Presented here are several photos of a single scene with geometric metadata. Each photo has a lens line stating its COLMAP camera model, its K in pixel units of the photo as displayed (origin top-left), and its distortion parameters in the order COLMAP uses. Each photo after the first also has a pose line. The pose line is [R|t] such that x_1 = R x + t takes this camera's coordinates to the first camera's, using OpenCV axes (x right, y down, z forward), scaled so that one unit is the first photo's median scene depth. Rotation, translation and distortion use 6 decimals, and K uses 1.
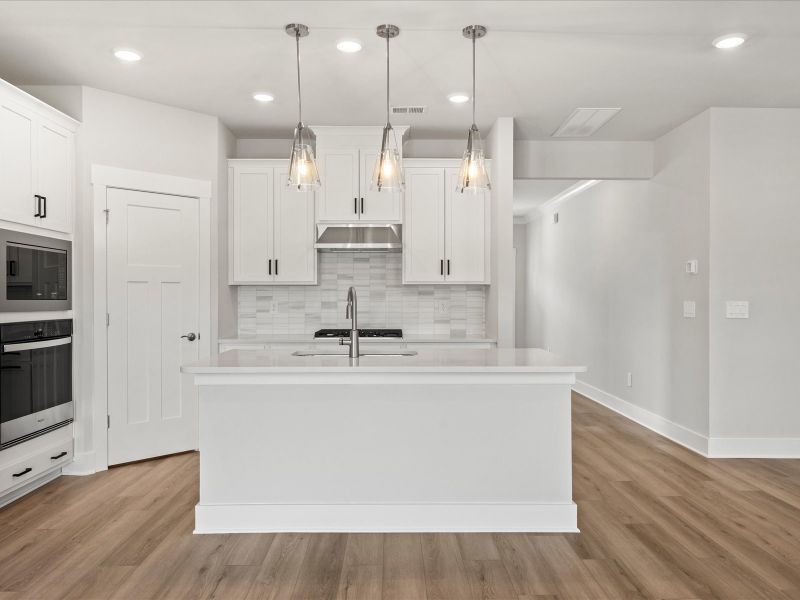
lens RADIAL K [[598.0, 0, 400.0], [0, 598.0, 300.0], [0, 0, 1]] dist [0.007030, 0.003375]
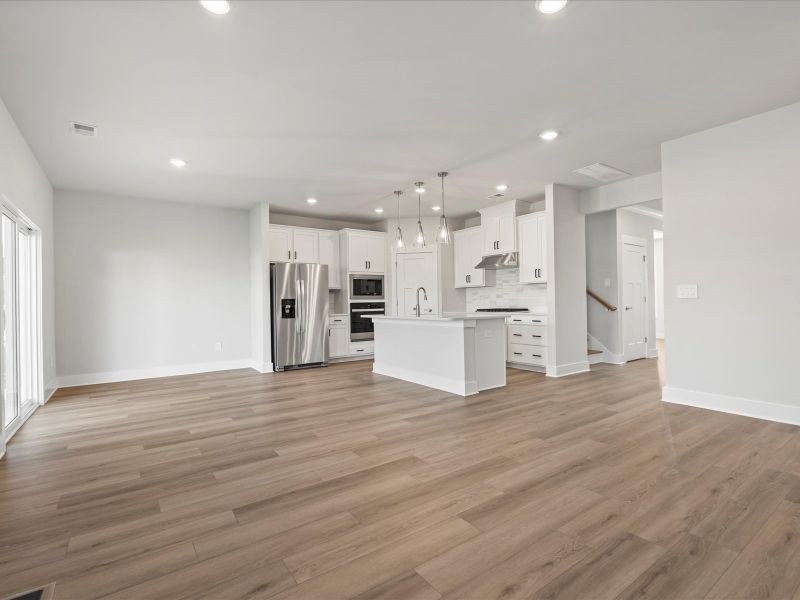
lens RADIAL K [[394.1, 0, 400.0], [0, 394.1, 300.0], [0, 0, 1]] dist [0.001295, -0.000061]
pose [[0.562194, -0.015351, -0.826863, 1.059174], [0.011866, 0.999875, -0.010495, 0.041910], [0.826920, -0.003911, 0.562306, 0.007488]]
